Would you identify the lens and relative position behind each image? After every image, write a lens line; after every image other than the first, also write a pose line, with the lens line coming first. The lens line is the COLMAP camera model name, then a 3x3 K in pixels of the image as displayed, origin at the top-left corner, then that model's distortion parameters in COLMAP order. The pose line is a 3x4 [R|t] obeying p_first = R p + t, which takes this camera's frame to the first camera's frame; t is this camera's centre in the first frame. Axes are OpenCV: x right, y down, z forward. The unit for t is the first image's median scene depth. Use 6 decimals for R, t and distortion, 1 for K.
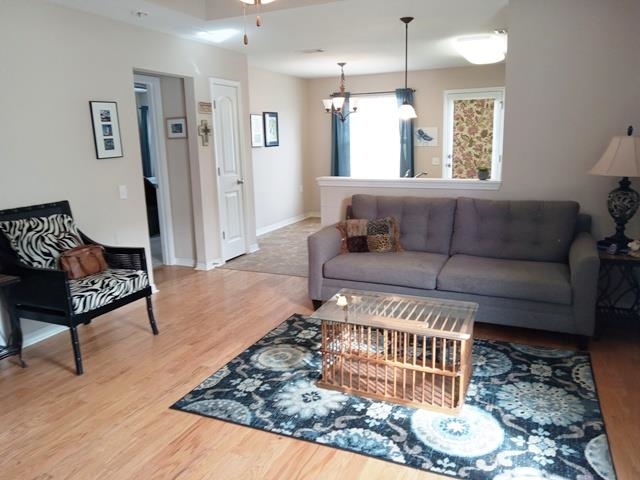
lens RADIAL K [[475.2, 0, 323.1], [0, 475.2, 233.4], [0, 0, 1]] dist [-0.008026, -0.000923]
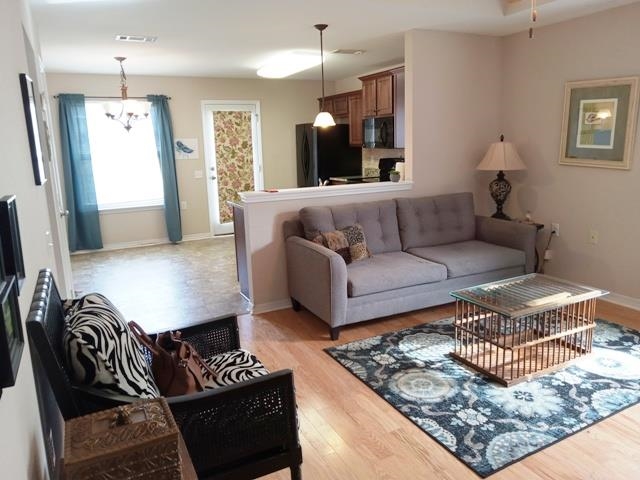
lens RADIAL K [[475.2, 0, 323.1], [0, 475.2, 233.4], [0, 0, 1]] dist [-0.008026, -0.000923]
pose [[0.636470, -0.142971, 0.757934, -0.780213], [0.168001, 0.984774, 0.044683, -0.085925], [-0.752782, 0.098894, 0.650799, 0.488346]]
